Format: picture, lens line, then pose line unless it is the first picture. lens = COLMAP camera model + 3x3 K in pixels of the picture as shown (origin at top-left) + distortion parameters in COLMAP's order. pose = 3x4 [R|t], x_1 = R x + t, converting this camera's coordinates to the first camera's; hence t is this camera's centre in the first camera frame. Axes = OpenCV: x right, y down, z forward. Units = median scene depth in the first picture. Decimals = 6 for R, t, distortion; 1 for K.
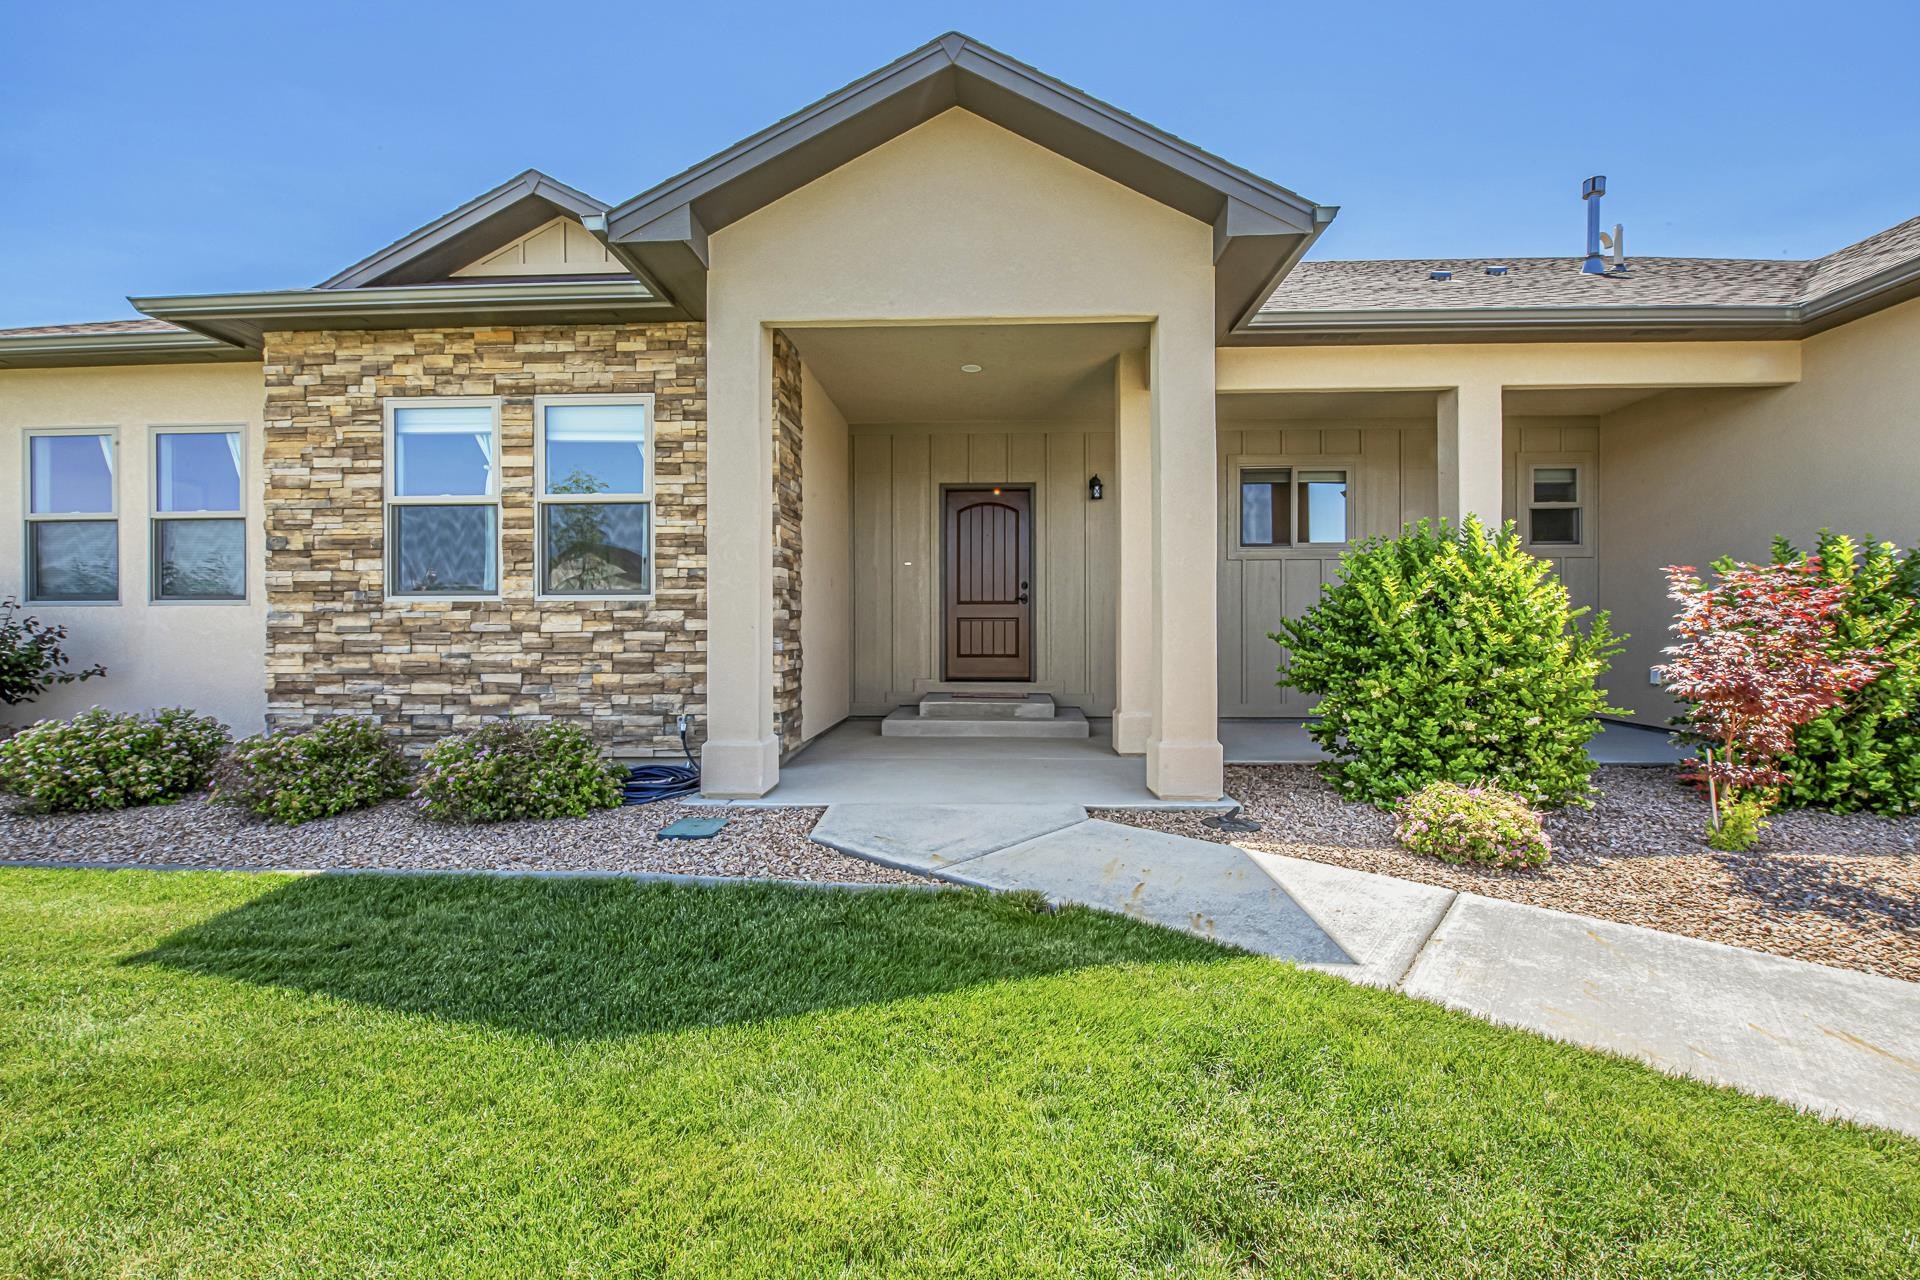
lens RADIAL K [[844.1, 0, 961.2], [0, 844.1, 631.8], [0, 0, 1]] dist [-0.010180, -0.000083]
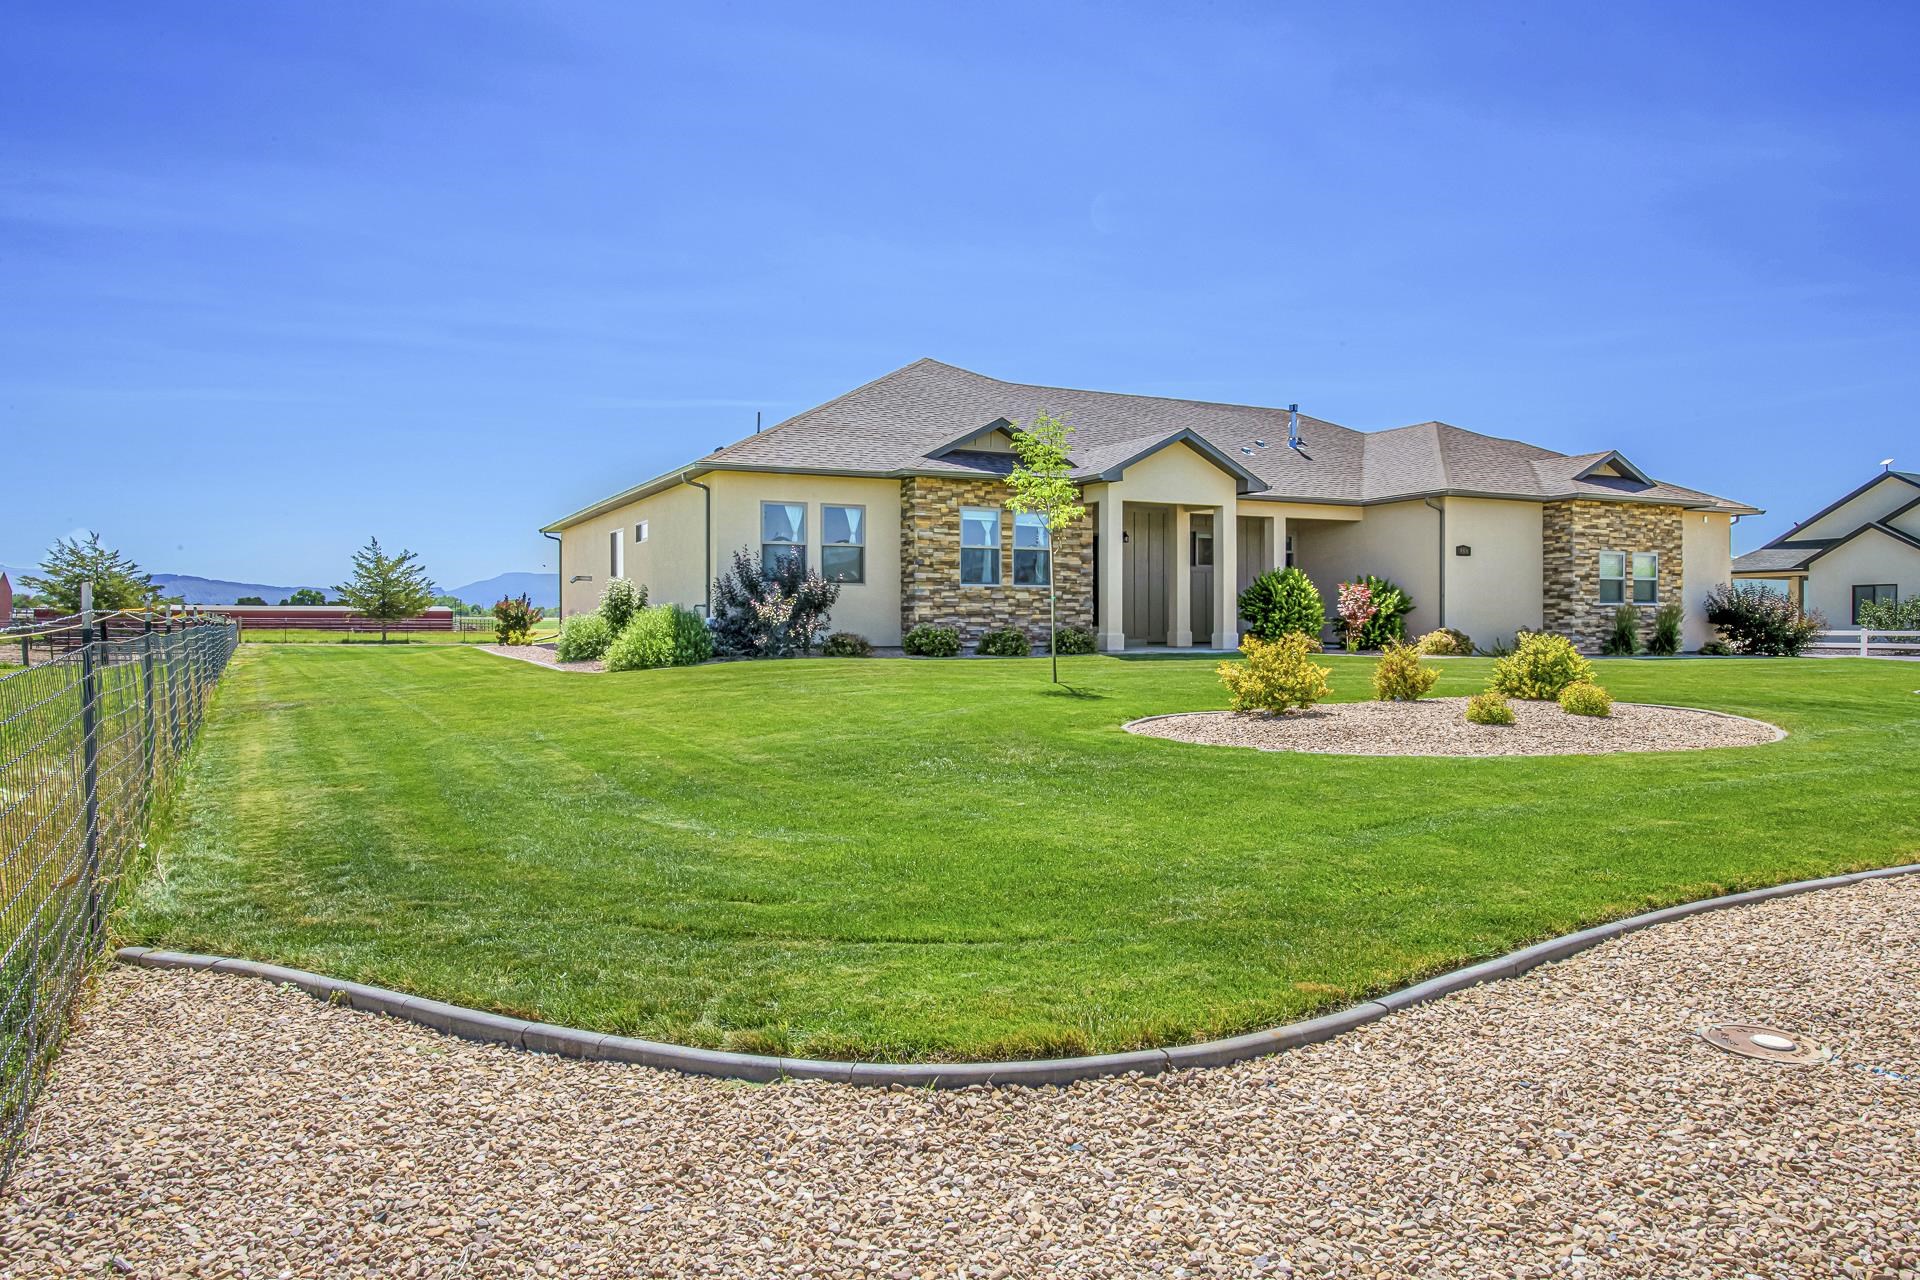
lens RADIAL K [[1304.3, 0, 961.6], [0, 1304.3, 640.2], [0, 0, 1]] dist [0.007710, 0.000865]
pose [[0.869885, -0.004054, 0.493238, -2.642057], [0.002153, 0.999988, 0.004422, 0.111293], [-0.493250, -0.002785, 0.869883, -2.453839]]
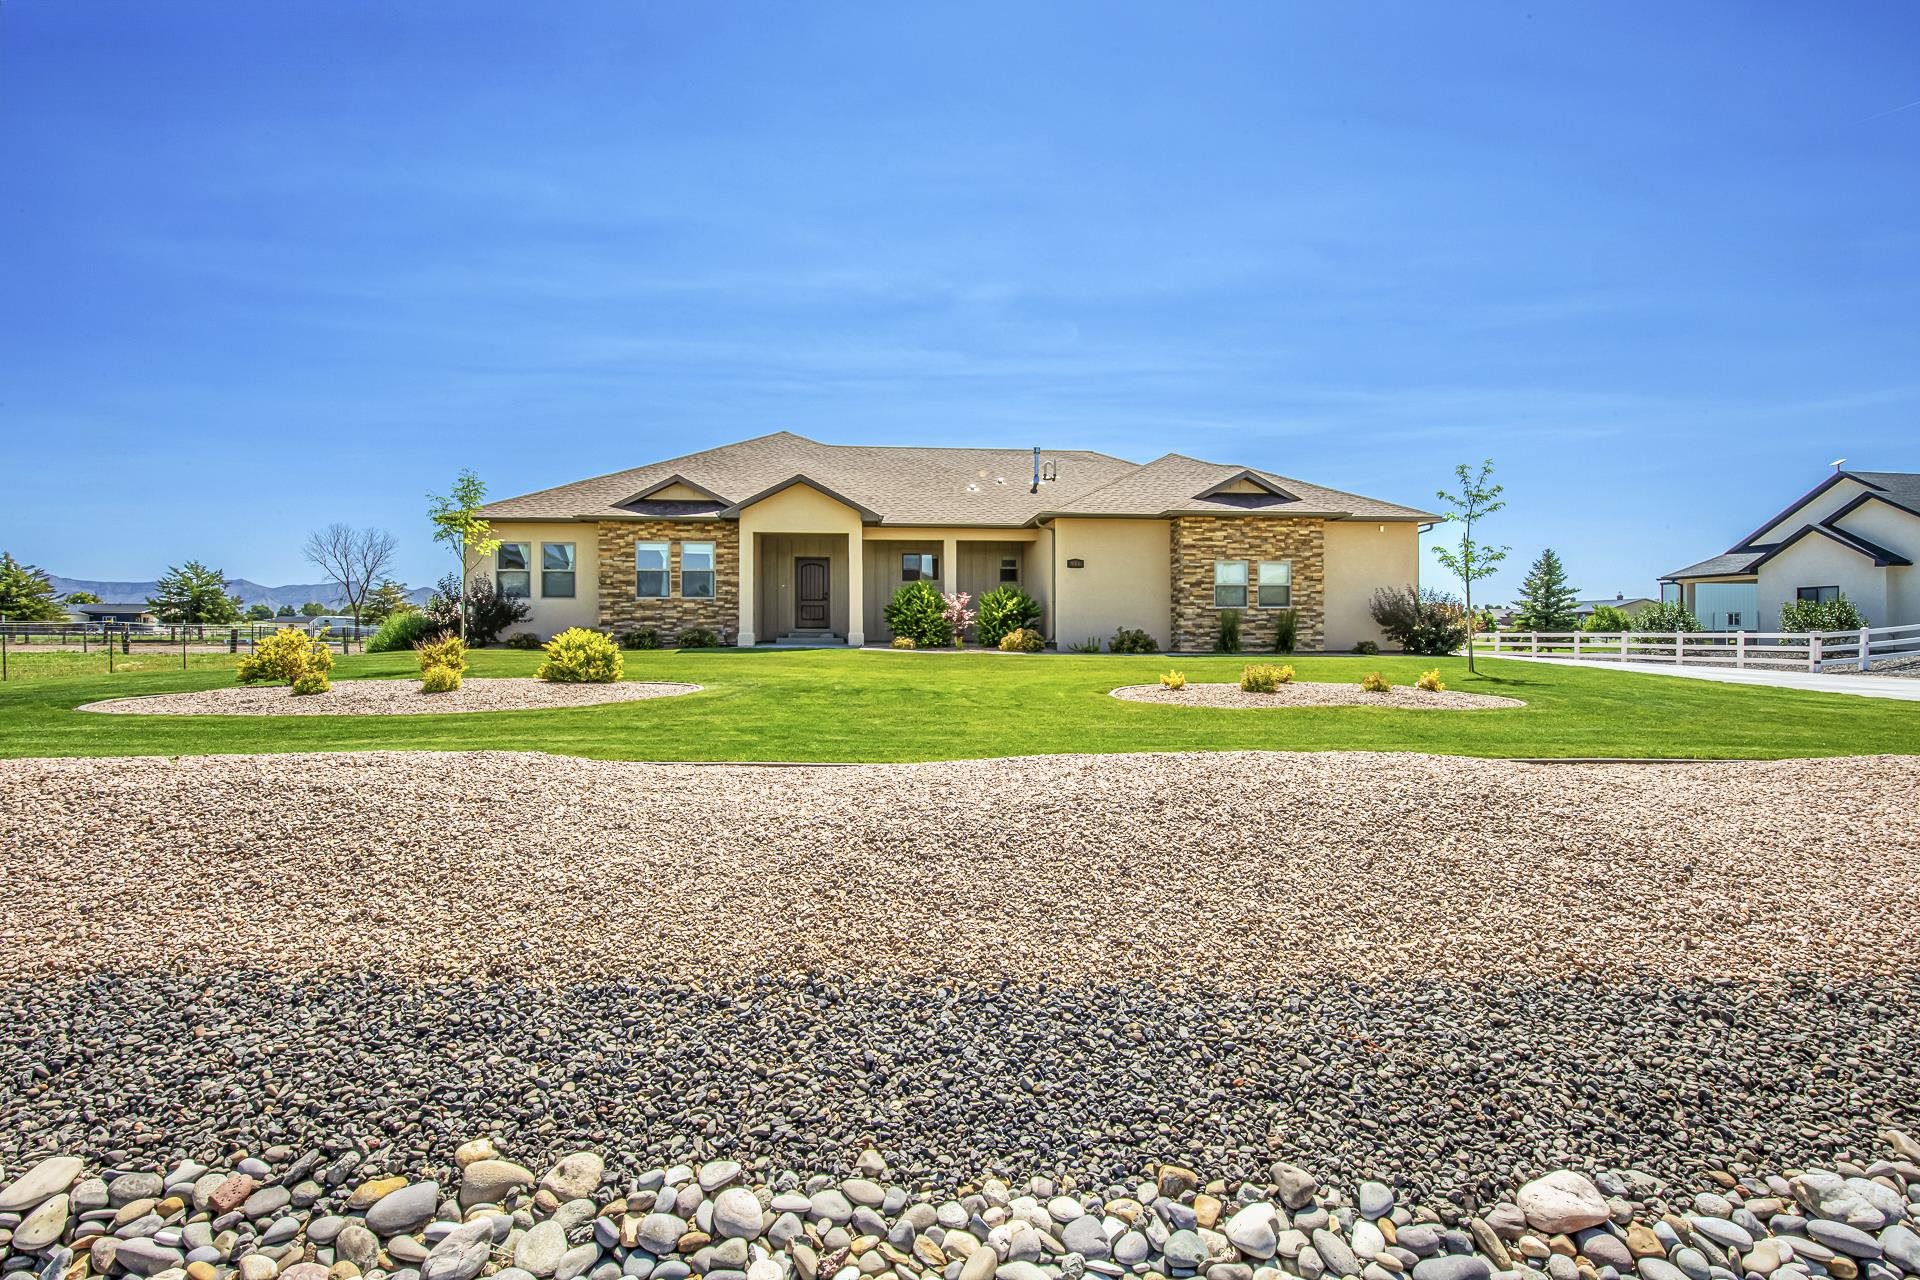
lens RADIAL K [[968.1, 0, 960.2], [0, 968.1, 636.4], [0, 0, 1]] dist [-0.002527, 0.000044]
pose [[0.988382, 0.000092, 0.151990, 0.040880], [0.000390, 0.999995, -0.003137, 0.135916], [-0.151990, 0.003160, 0.988377, -3.215451]]
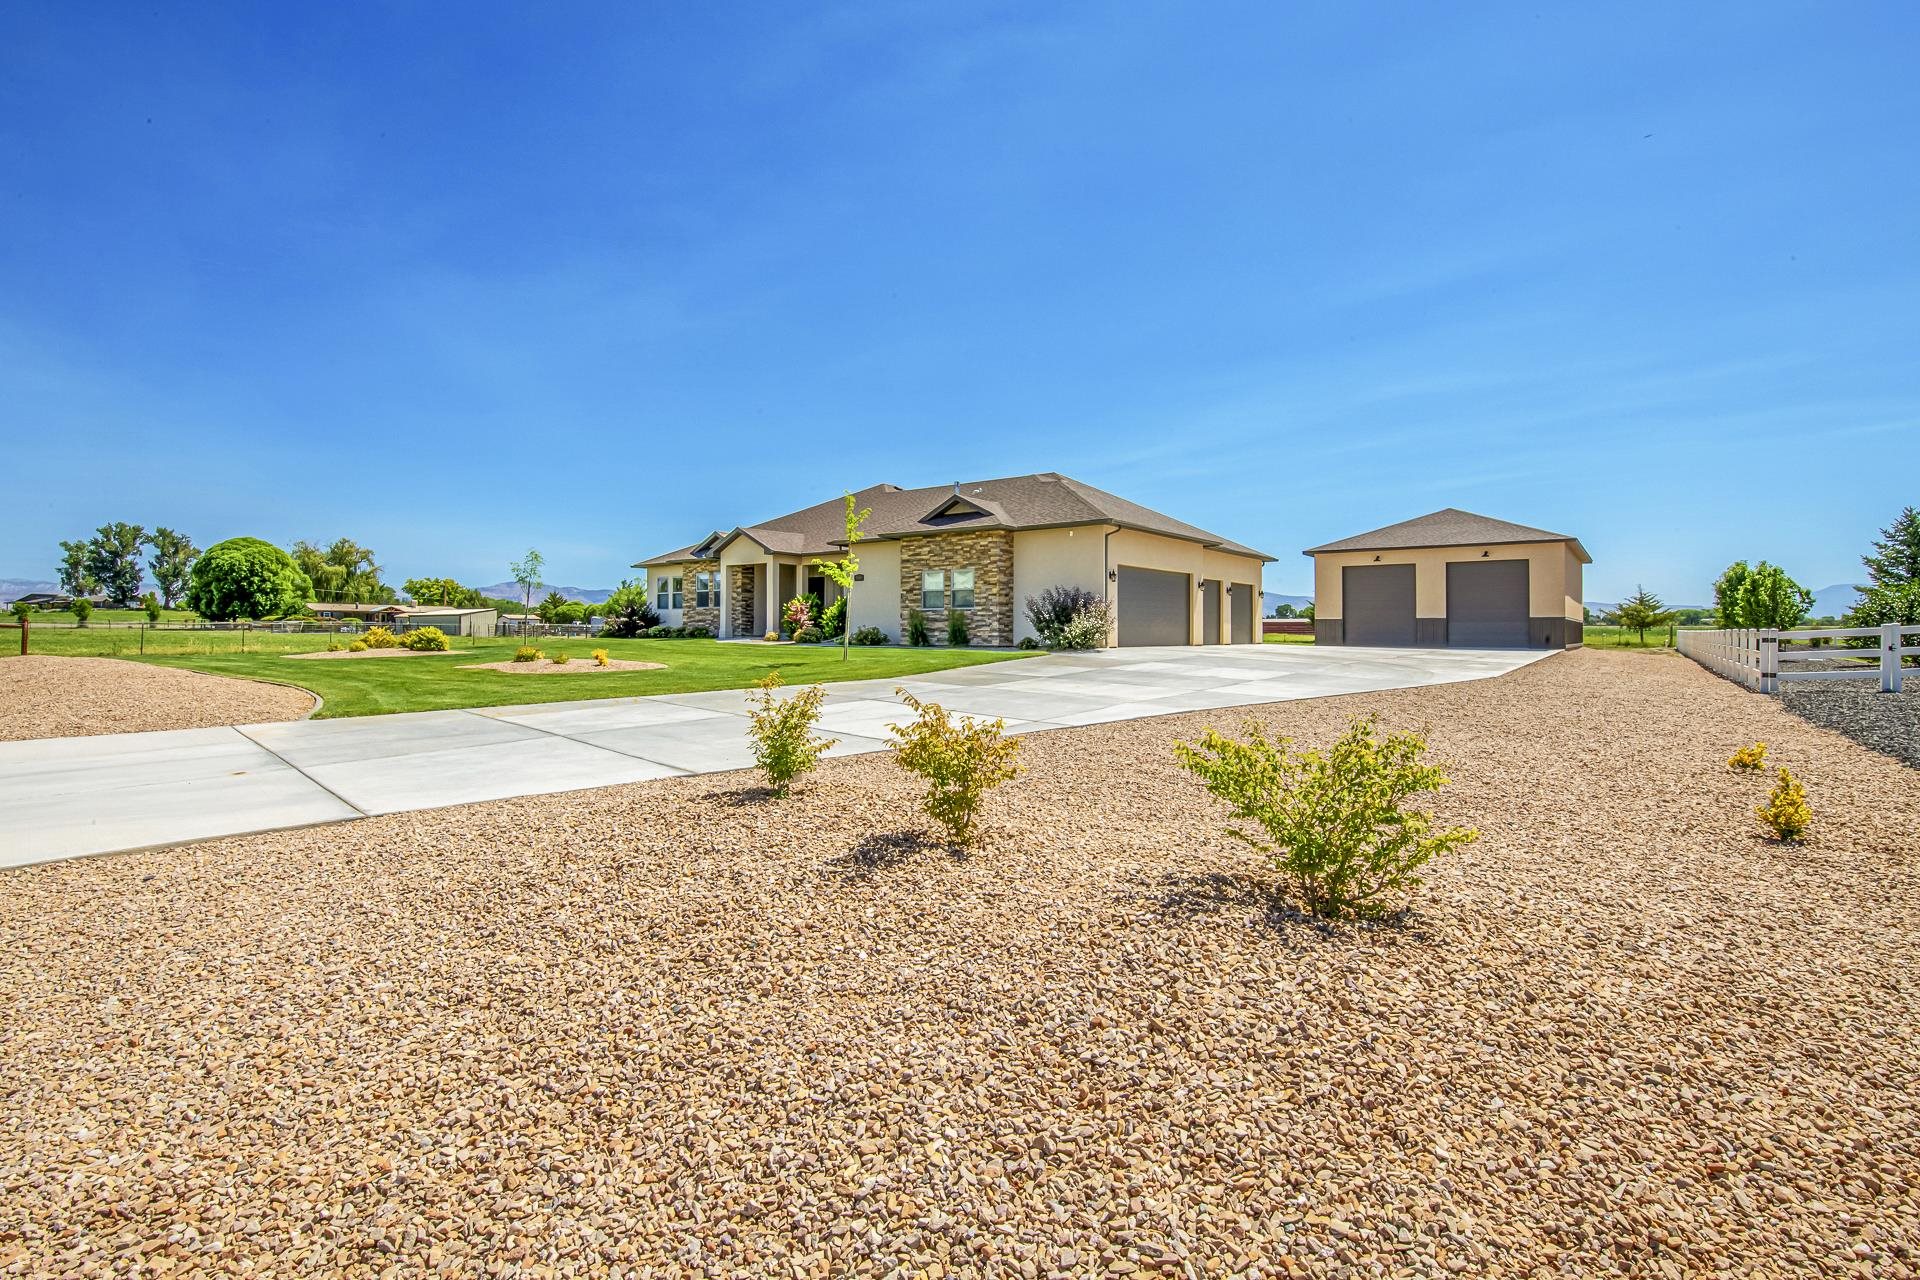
lens RADIAL K [[927.9, 0, 960.7], [0, 927.9, 634.6], [0, 0, 1]] dist [0.002204, 0.000233]
pose [[0.823880, 0.003679, -0.566752, 4.445640], [-0.004082, 0.999992, 0.000557, 0.131888], [0.566750, 0.001855, 0.823888, -3.237711]]
